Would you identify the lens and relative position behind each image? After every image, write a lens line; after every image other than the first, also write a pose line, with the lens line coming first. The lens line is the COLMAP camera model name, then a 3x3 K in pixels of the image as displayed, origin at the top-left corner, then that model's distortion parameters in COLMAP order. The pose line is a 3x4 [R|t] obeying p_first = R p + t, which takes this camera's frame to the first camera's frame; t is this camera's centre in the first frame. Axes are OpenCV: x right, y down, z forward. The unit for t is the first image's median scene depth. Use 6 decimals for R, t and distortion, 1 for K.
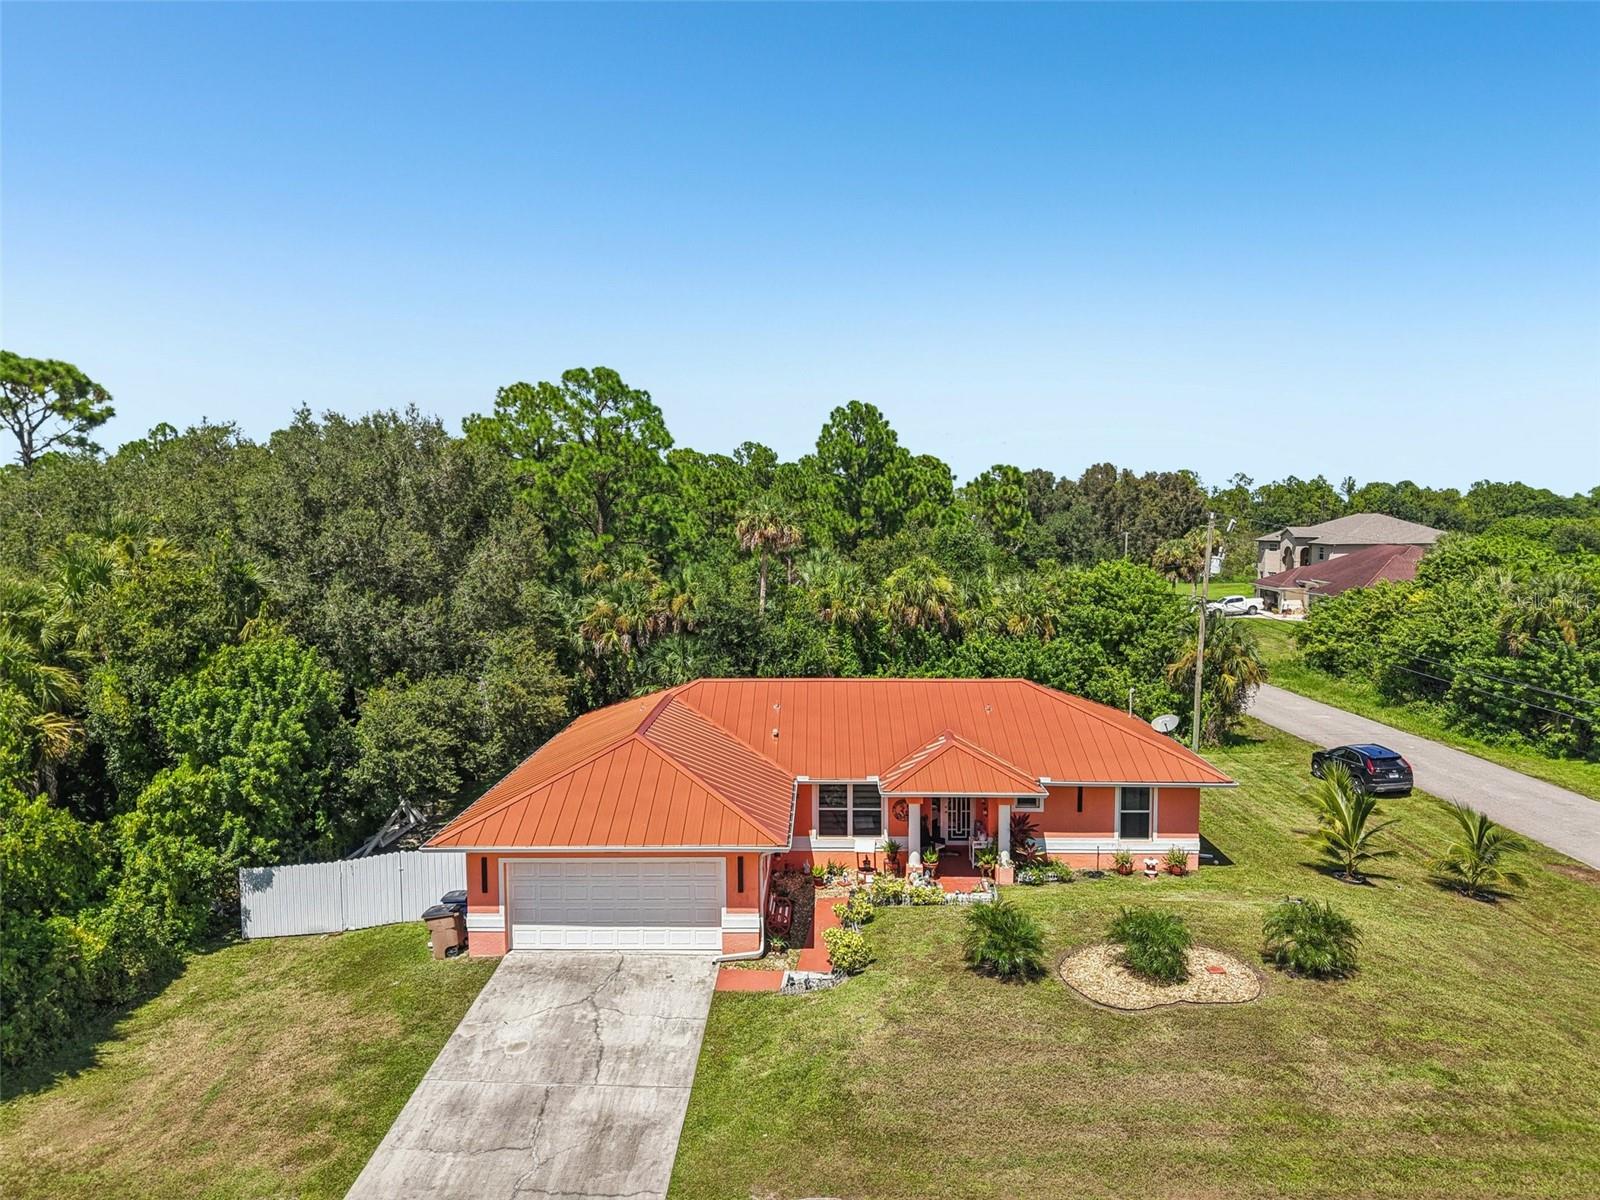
lens RADIAL K [[1089.7, 0, 800.0], [0, 1089.7, 600.0], [0, 0, 1]] dist [0.027201, -0.028069]
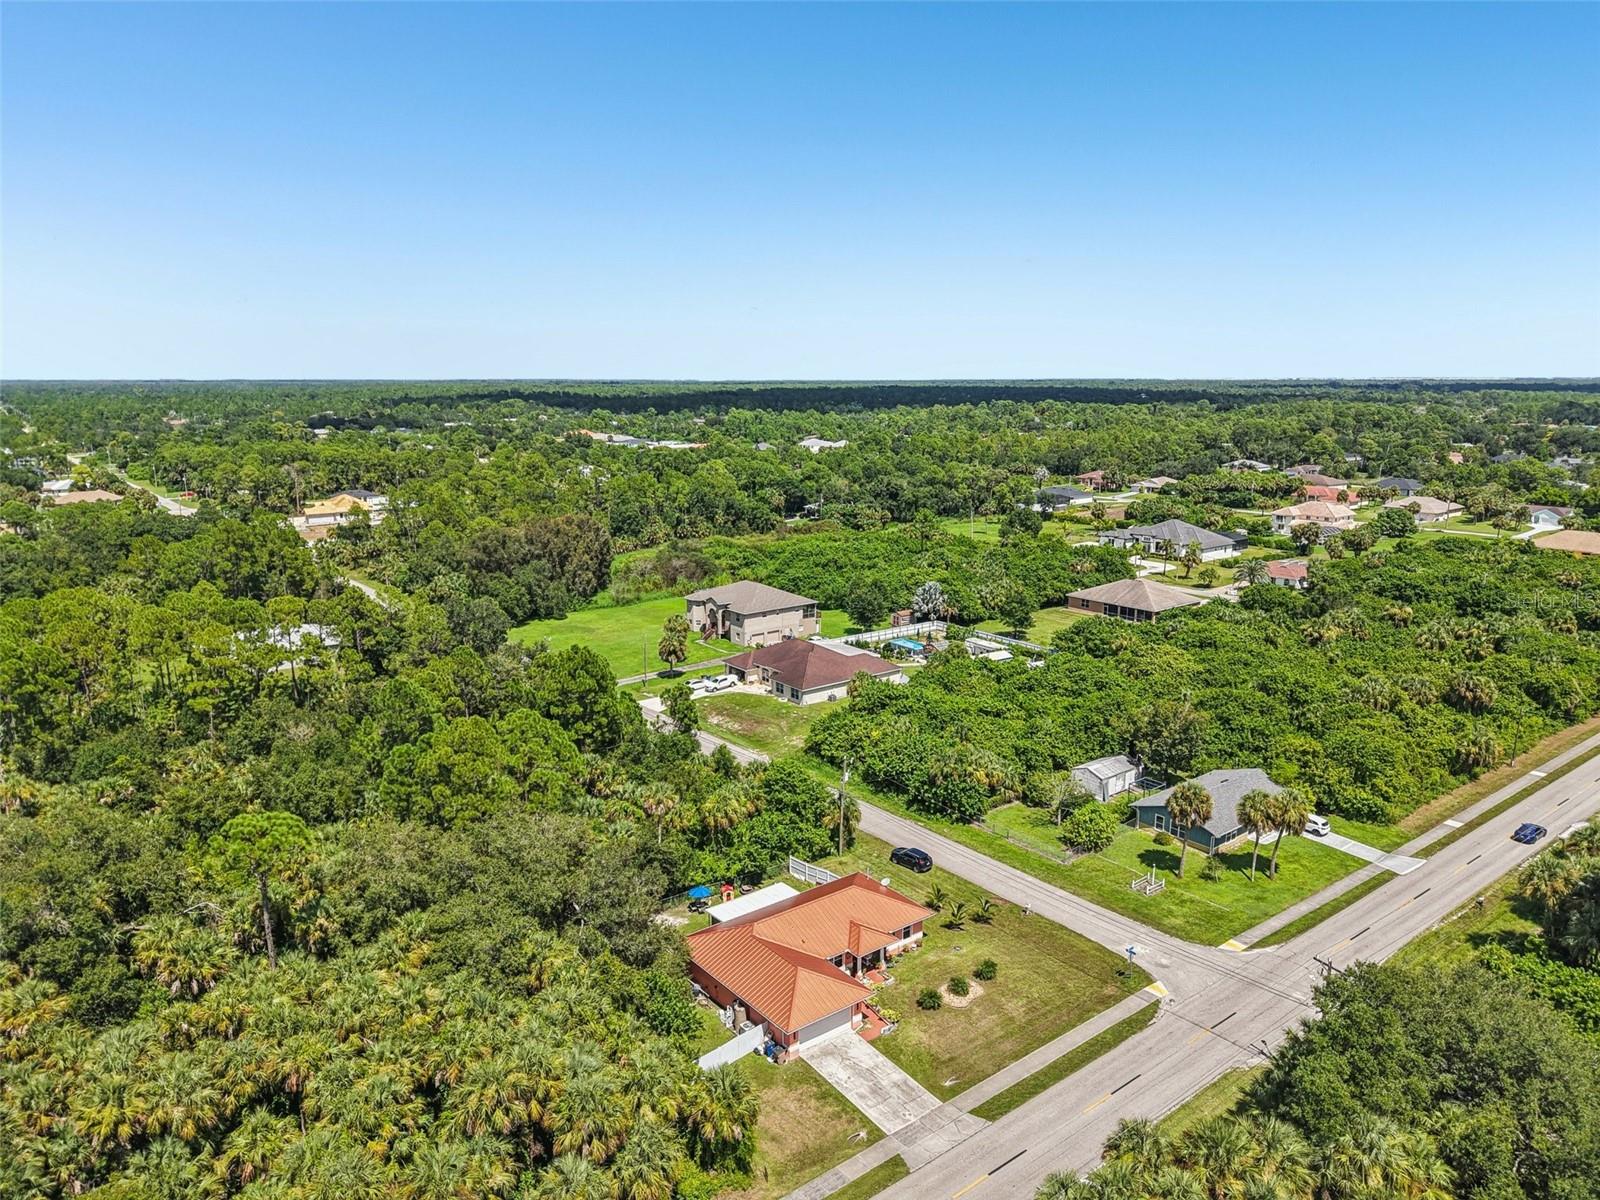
lens RADIAL K [[1117.2, 0, 812.5], [0, 1117.2, 602.2], [0, 0, 1]] dist [-0.002899, -0.002884]
pose [[0.763334, -0.123849, 0.634021, -1.738698], [0.032456, 0.987564, 0.153833, -1.185005], [-0.645188, -0.096848, 0.757861, -1.071881]]
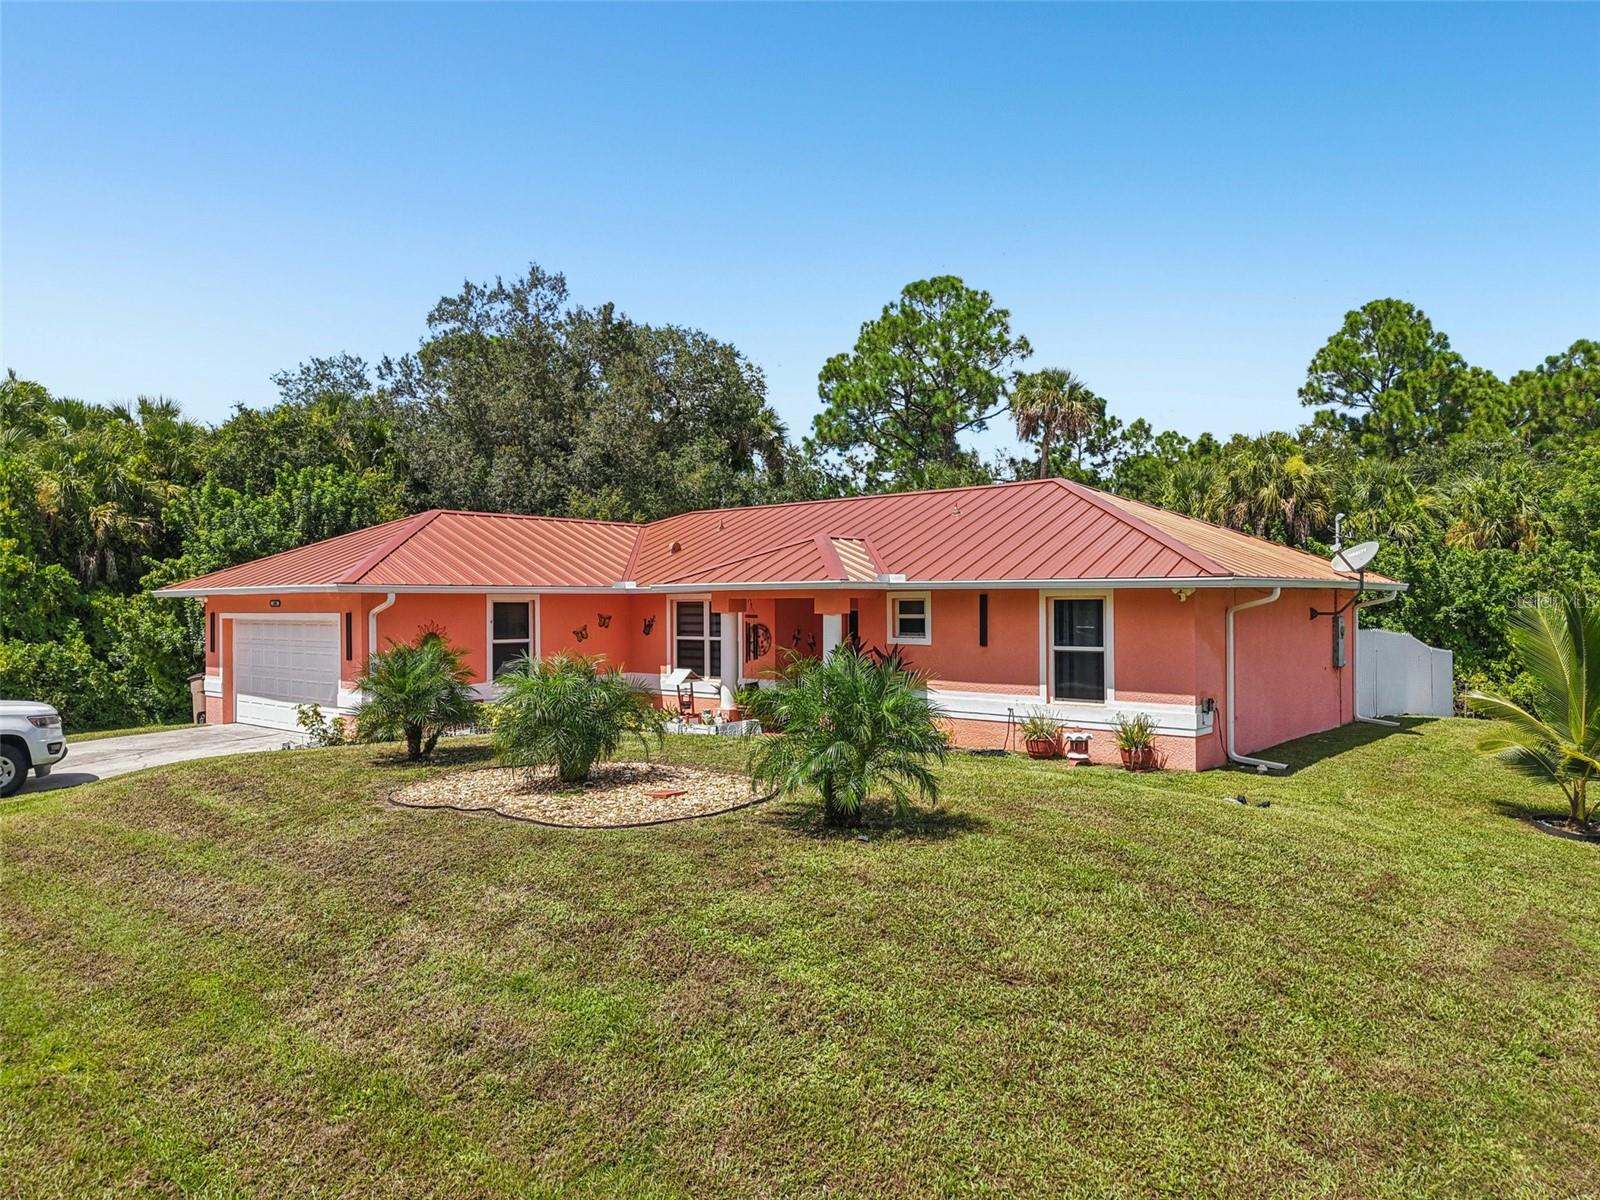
lens RADIAL K [[1082.5, 0, 800.0], [0, 1082.5, 600.0], [0, 0, 1]] dist [0.008647, -0.005888]
pose [[0.769985, -0.001750, -0.638060, 0.548742], [-0.052362, 0.996450, -0.065921, 0.215745], [0.635910, 0.084168, 0.767160, 0.515362]]
